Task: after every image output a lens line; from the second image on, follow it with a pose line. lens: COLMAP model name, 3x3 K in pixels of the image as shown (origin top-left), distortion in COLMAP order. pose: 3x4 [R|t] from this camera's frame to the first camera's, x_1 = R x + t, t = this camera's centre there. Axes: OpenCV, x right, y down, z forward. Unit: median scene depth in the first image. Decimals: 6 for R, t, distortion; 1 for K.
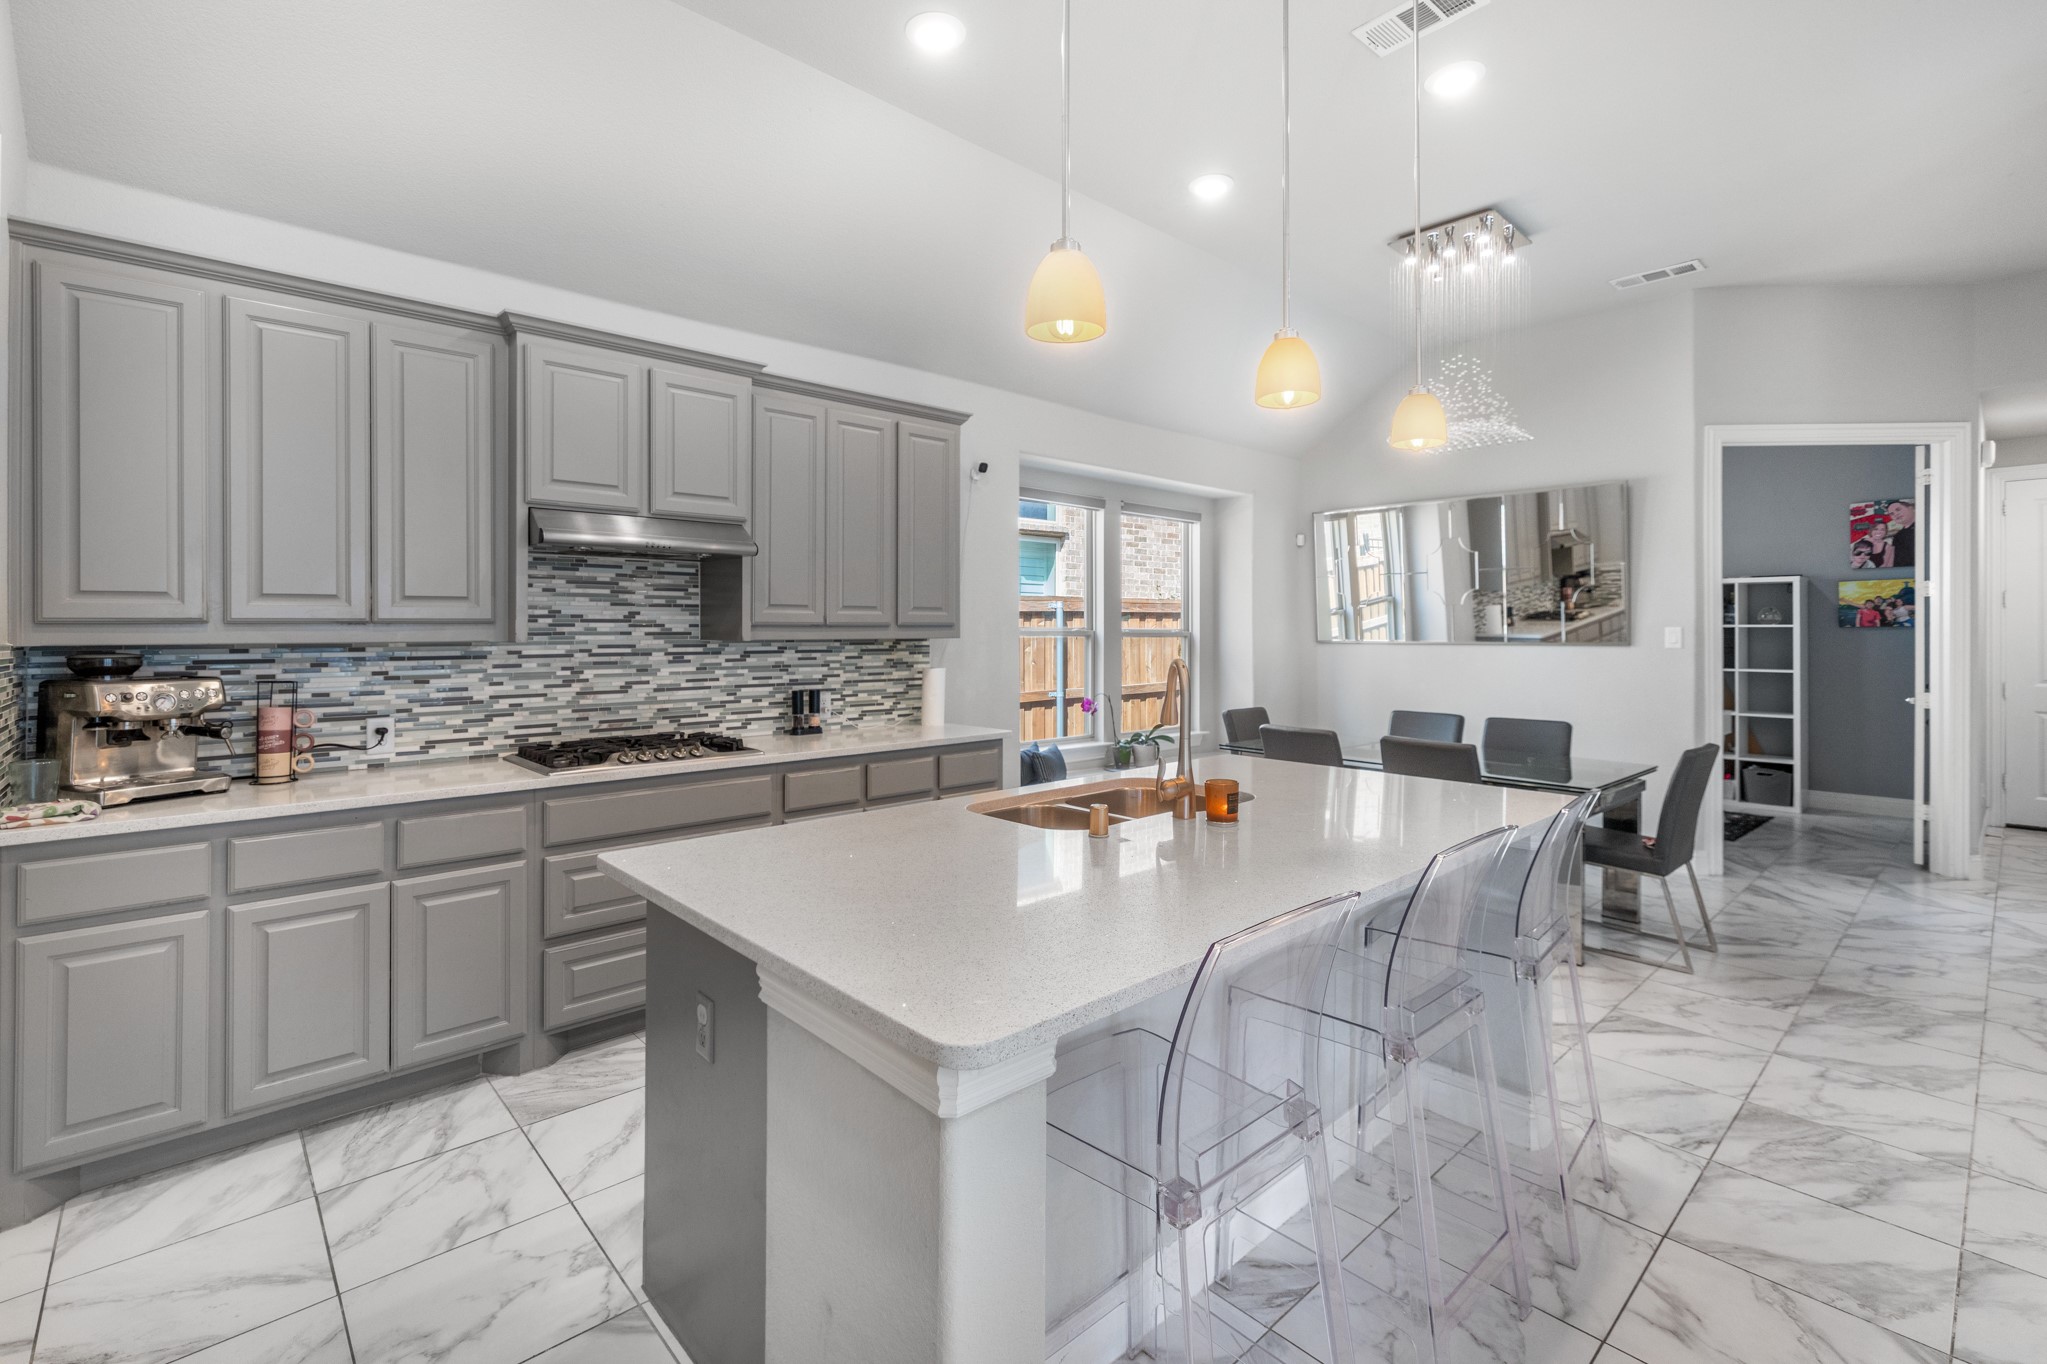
lens RADIAL K [[900.9, 0, 1004.5], [0, 900.9, 626.5], [0, 0, 1]] dist [-0.001142, 0.001616]
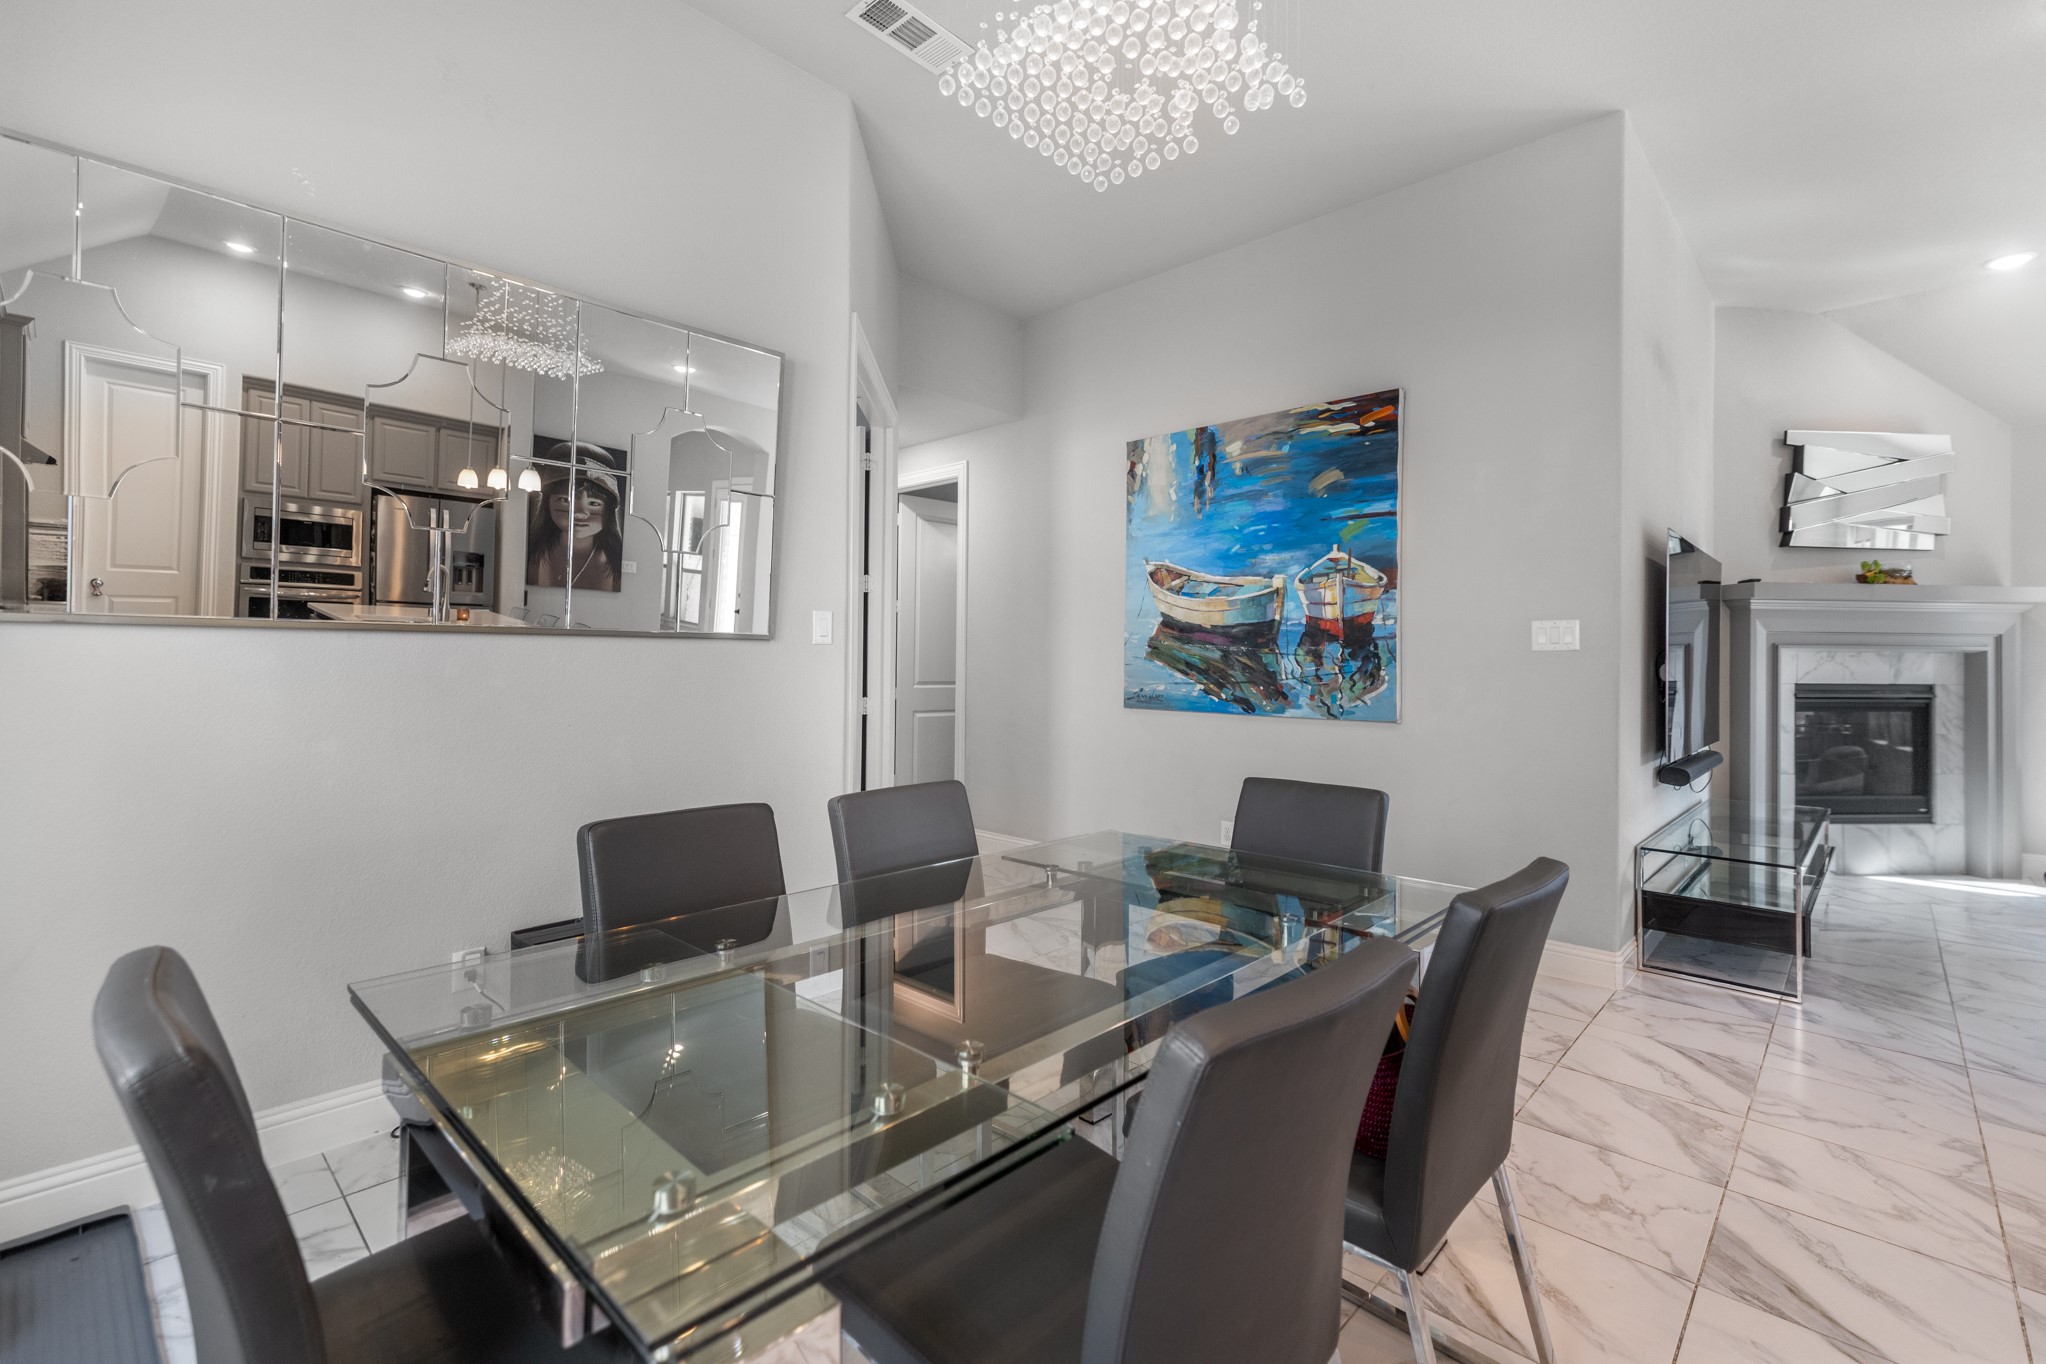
lens RADIAL K [[900.5, 0, 1008.6], [0, 900.5, 660.5], [0, 0, 1]] dist [-0.001142, 0.001616]
pose [[-0.076812, 0.003897, 0.997038, 0.158400], [-0.011585, 0.999921, -0.004801, 0.056414], [-0.996978, -0.011920, -0.076761, 1.387557]]
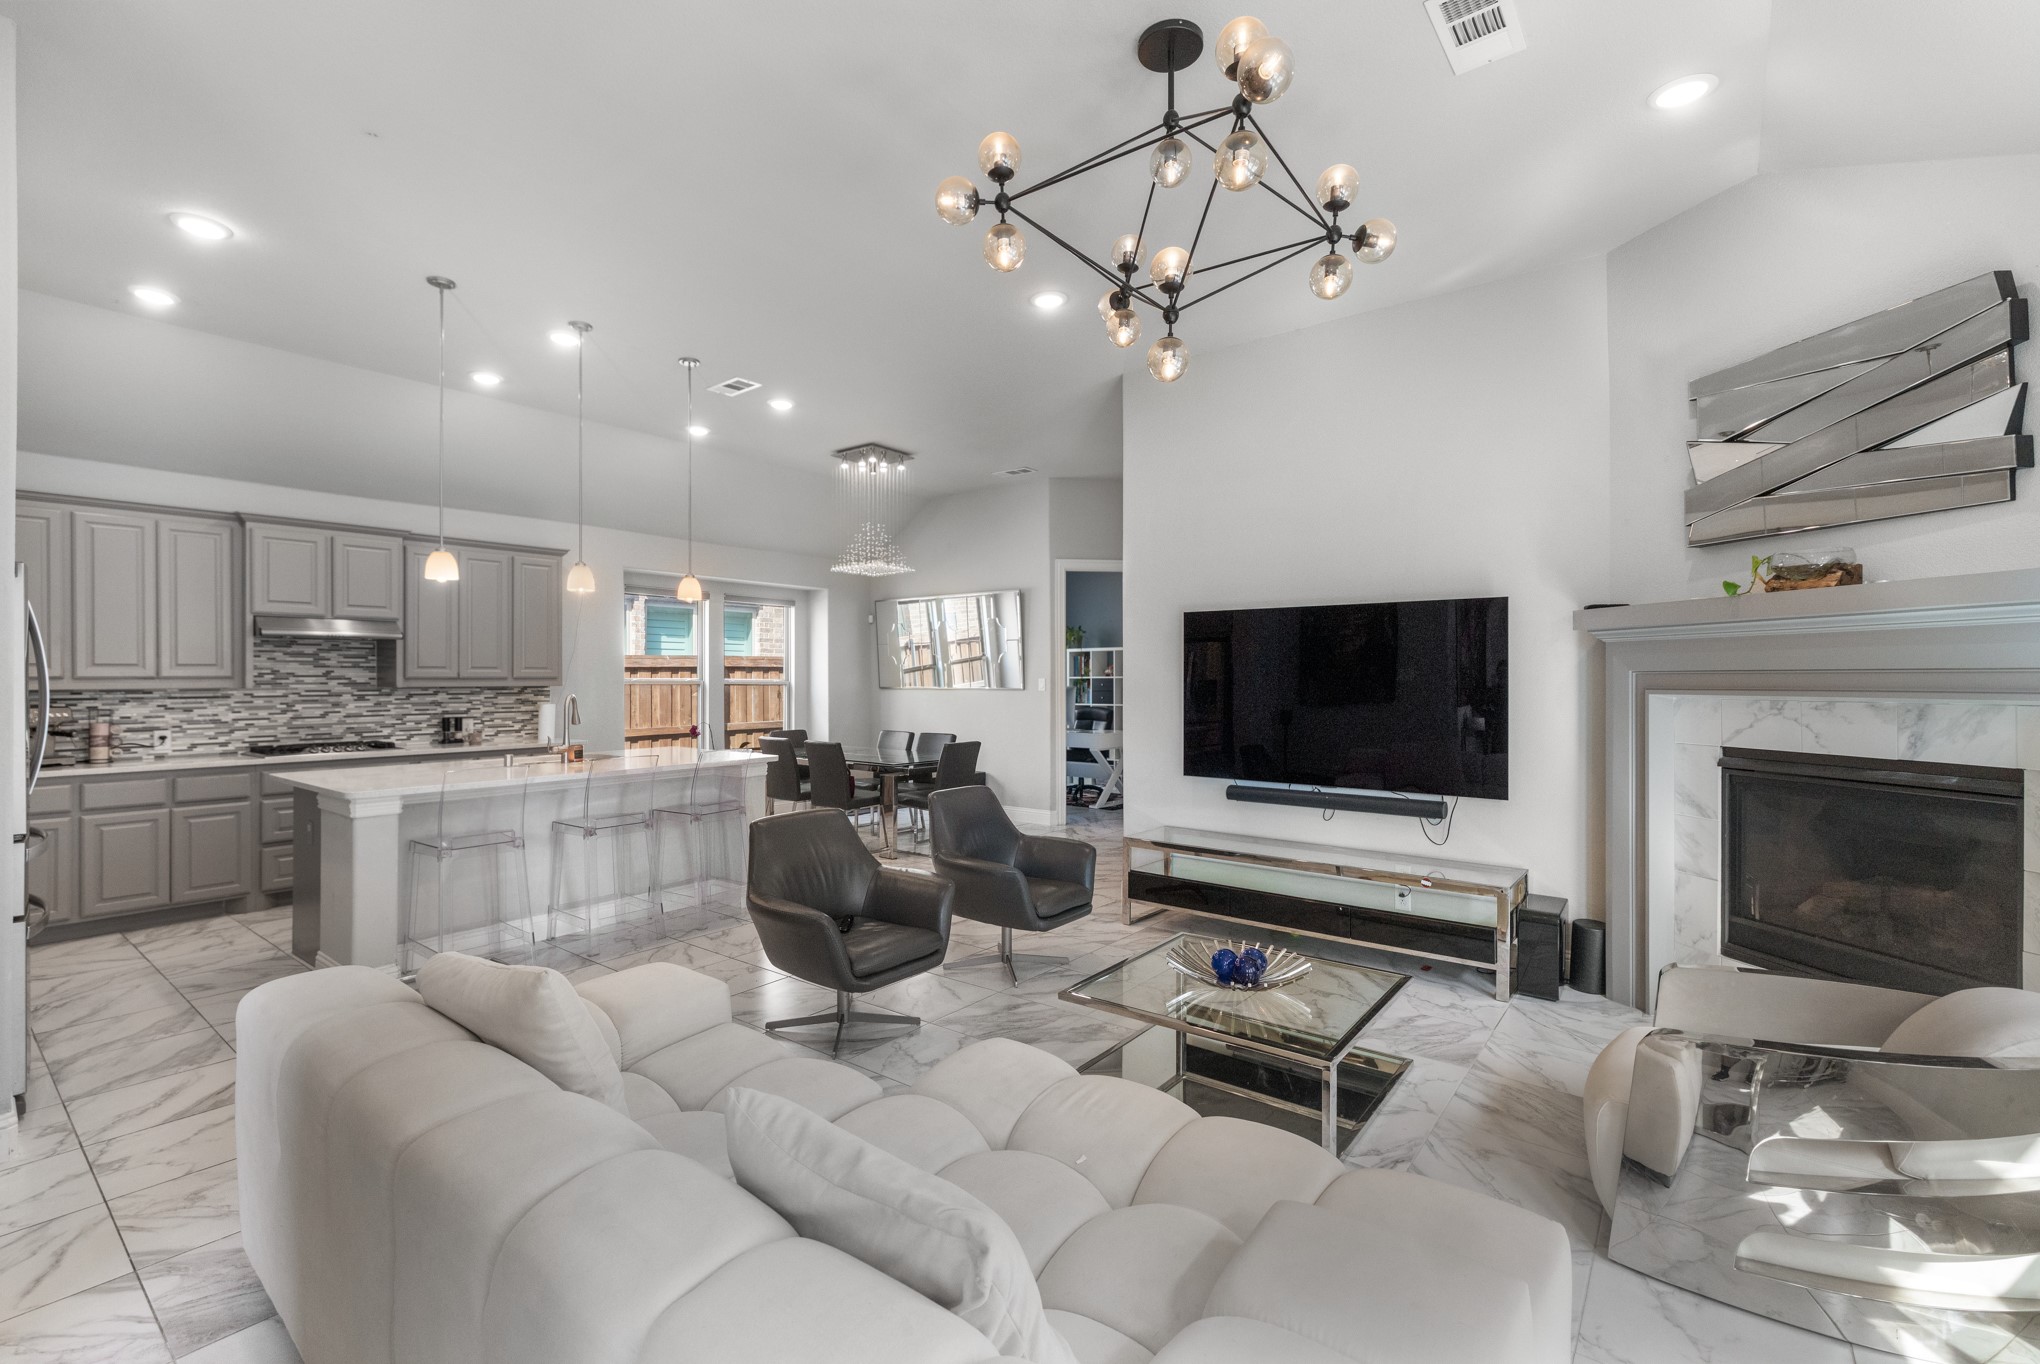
lens RADIAL K [[897.8, 0, 1011.8], [0, 897.8, 678.2], [0, 0, 1]] dist [-0.001142, 0.001616]
pose [[0.986057, -0.000832, 0.166408, 0.610111], [0.000176, 0.999992, 0.003956, -0.009279], [-0.166410, -0.003871, 0.986049, -0.939771]]
